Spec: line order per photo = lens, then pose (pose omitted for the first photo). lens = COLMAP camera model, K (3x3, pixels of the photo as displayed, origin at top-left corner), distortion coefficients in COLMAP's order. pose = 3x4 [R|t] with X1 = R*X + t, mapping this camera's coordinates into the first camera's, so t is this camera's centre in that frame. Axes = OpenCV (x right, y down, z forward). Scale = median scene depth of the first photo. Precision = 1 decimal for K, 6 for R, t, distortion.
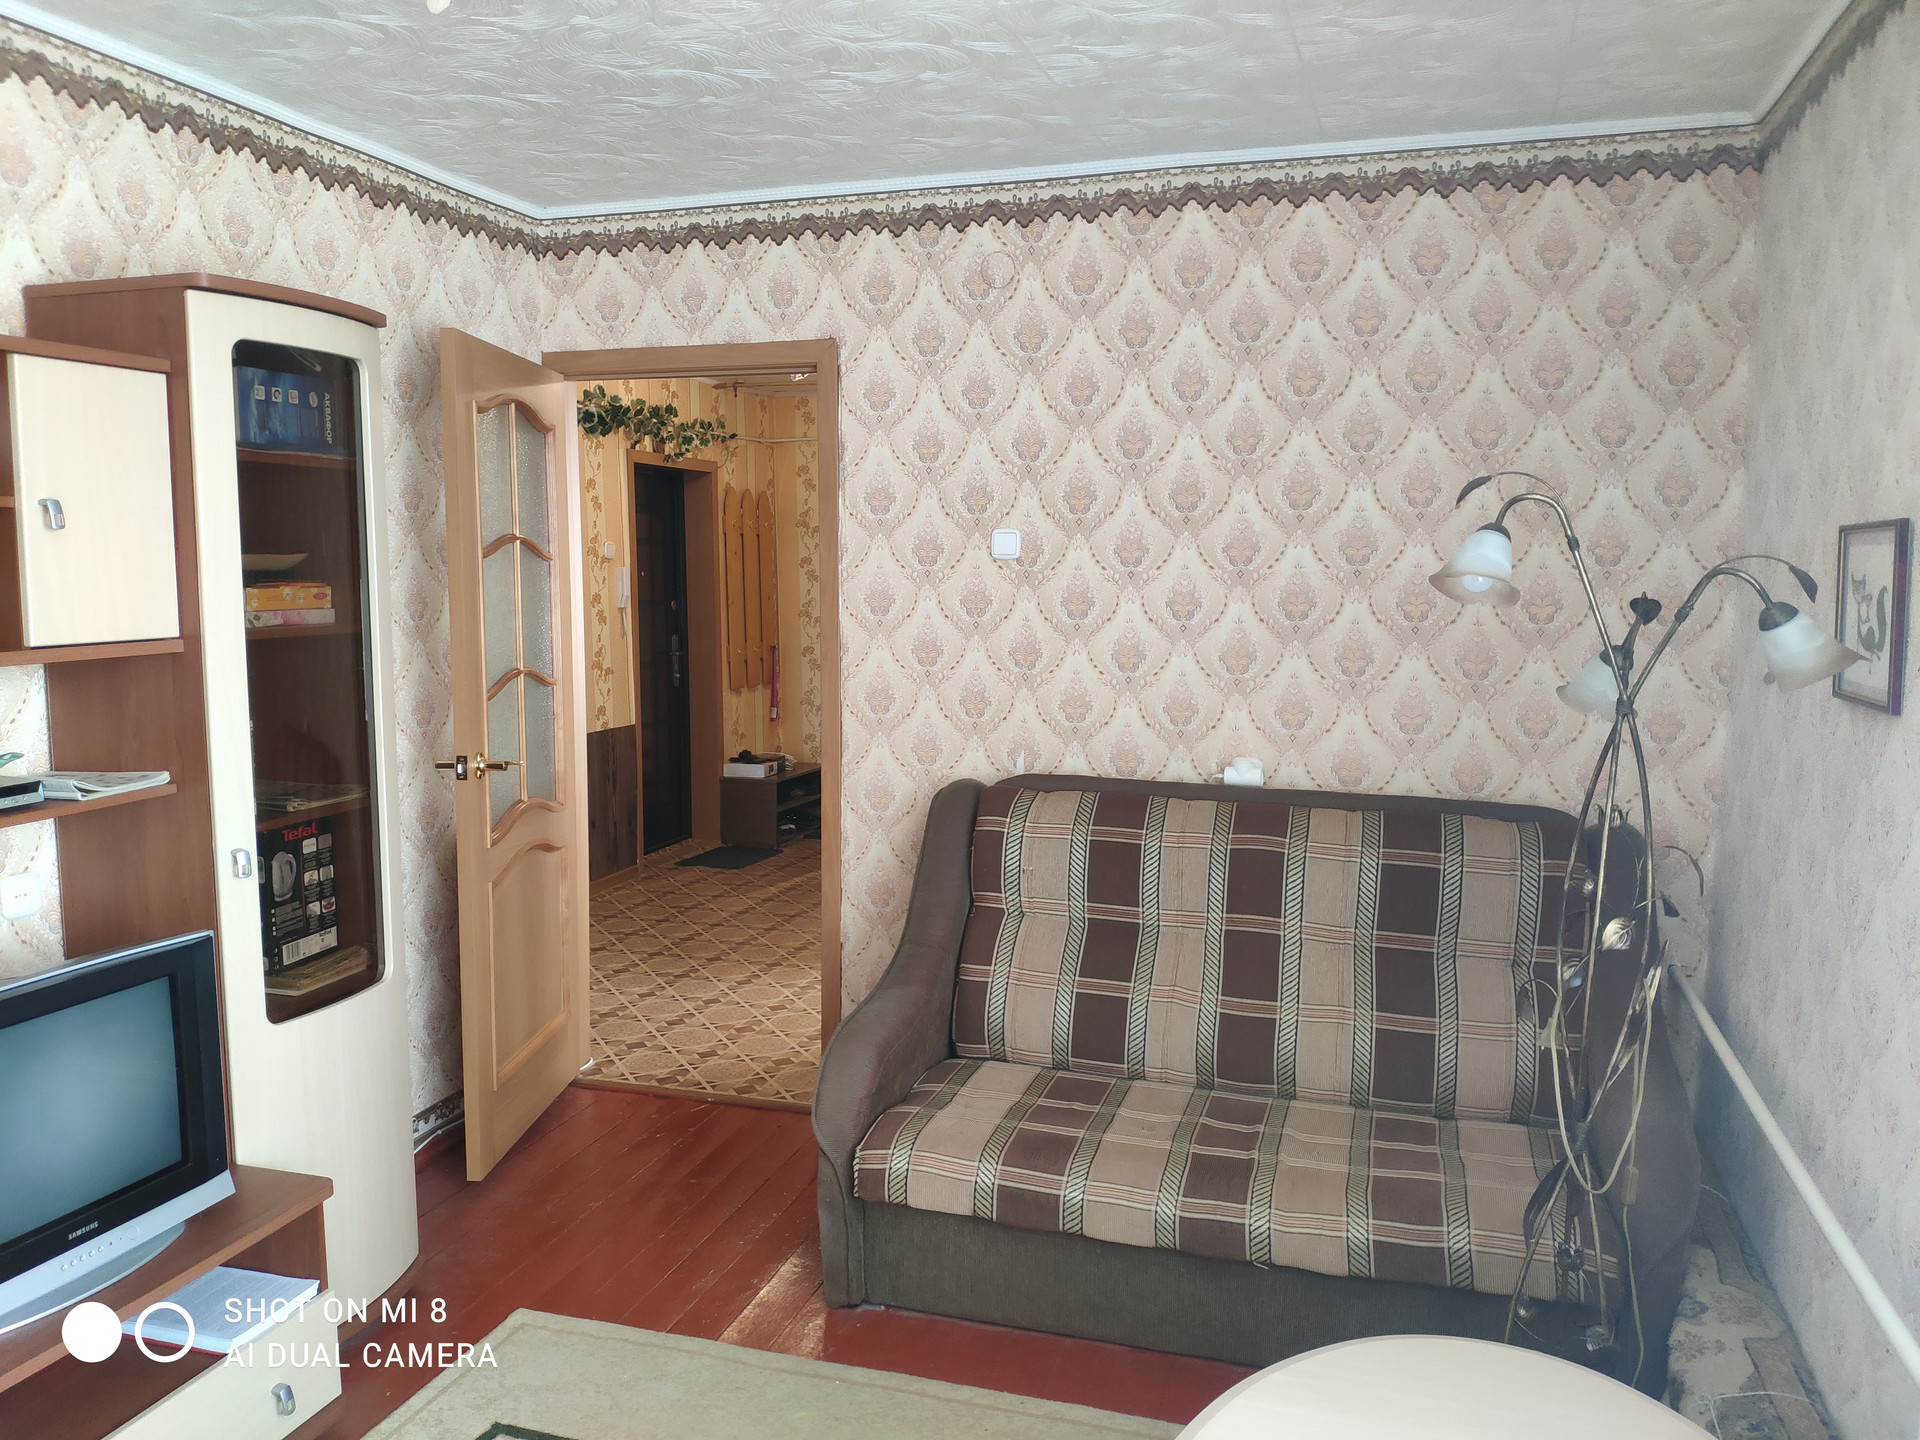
lens RADIAL K [[1474.5, 0, 958.8], [0, 1474.5, 715.1], [0, 0, 1]] dist [0.198670, -0.555529]
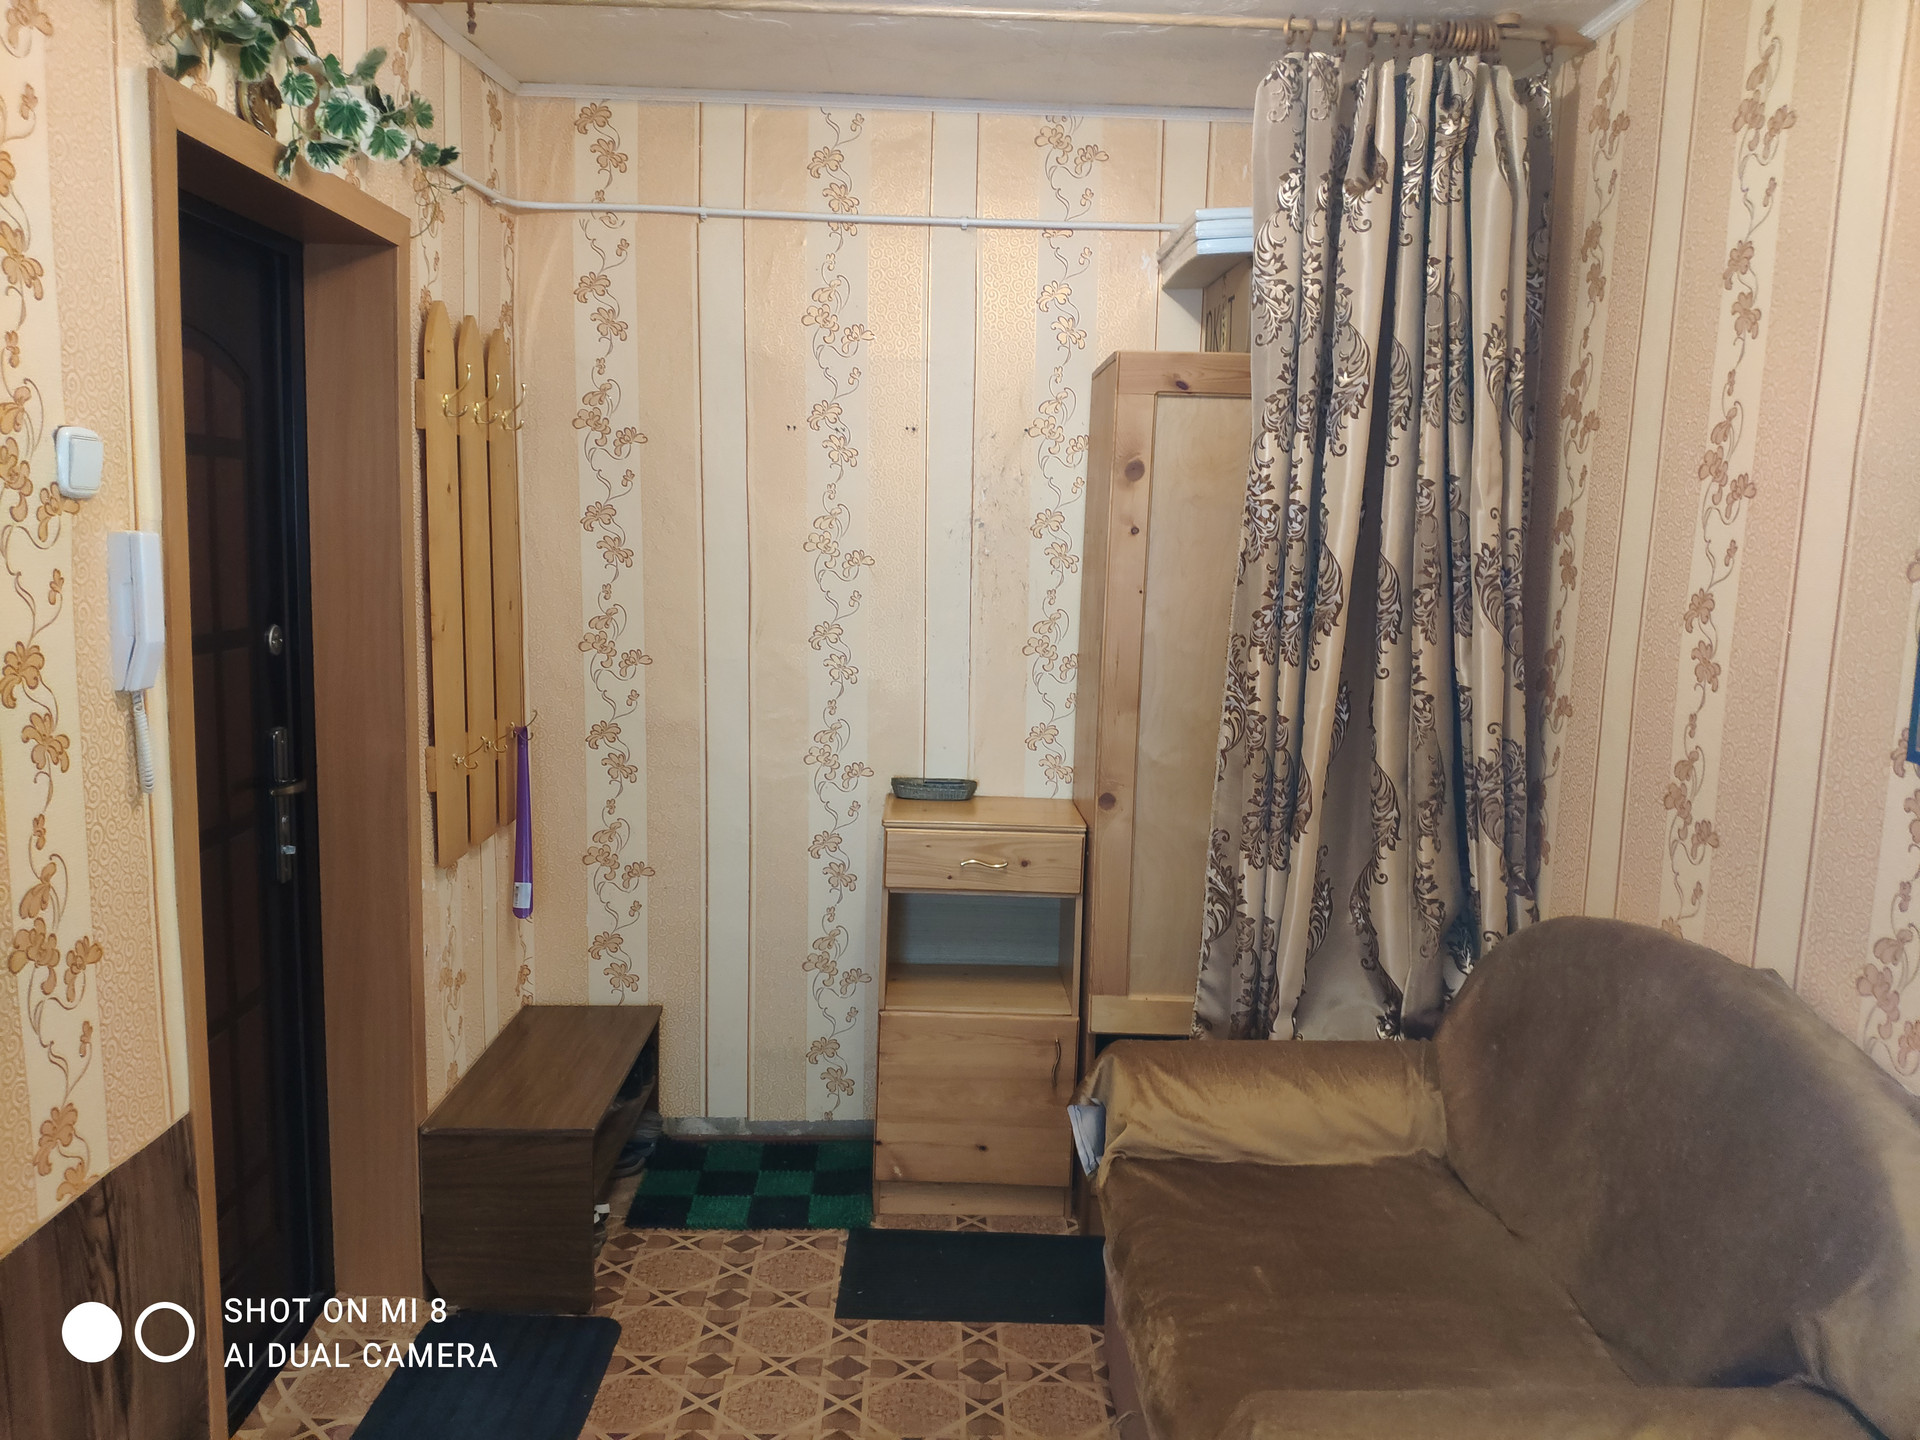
lens RADIAL K [[1512.2, 0, 960.0], [0, 1512.2, 720.0], [0, 0, 1]] dist [-0.024539, -0.002715]
pose [[0.946715, -0.015306, 0.321709, -0.197226], [0.005186, 0.999465, 0.032290, -0.084228], [-0.322031, -0.028901, 0.946288, 0.801676]]
